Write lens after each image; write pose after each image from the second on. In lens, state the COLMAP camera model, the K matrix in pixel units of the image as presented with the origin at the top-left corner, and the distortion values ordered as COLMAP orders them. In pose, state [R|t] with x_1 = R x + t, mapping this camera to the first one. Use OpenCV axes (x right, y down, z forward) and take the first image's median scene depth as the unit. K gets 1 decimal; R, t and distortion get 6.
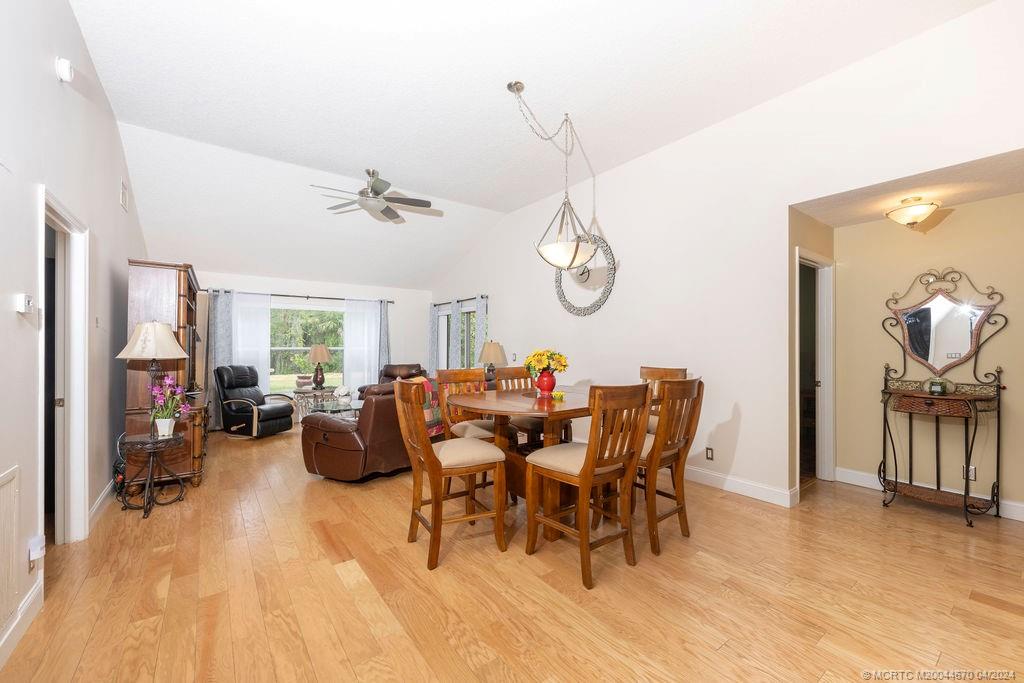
lens RADIAL K [[411.3, 0, 512.0], [0, 411.3, 341.5], [0, 0, 1]] dist [0.000542, -0.000069]
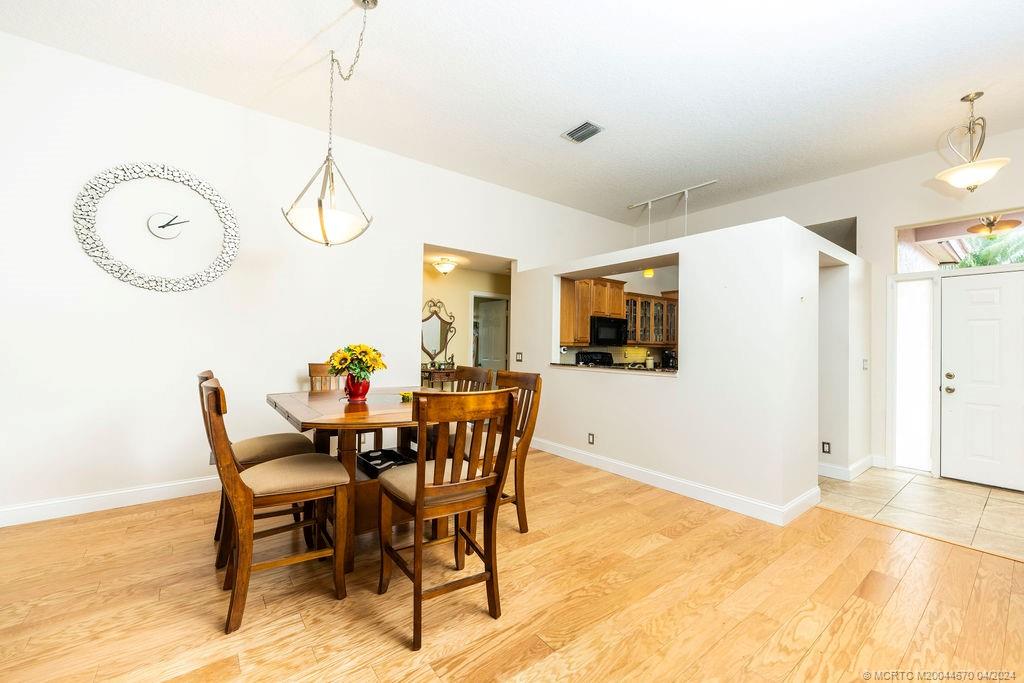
lens RADIAL K [[411.4, 0, 512.0], [0, 411.4, 341.5], [0, 0, 1]] dist [-0.000531, 0.000014]
pose [[-0.027969, 0.008471, 0.999573, -0.769745], [-0.021596, 0.999726, -0.009077, 0.013722], [-0.999375, -0.021841, -0.027779, 0.766288]]
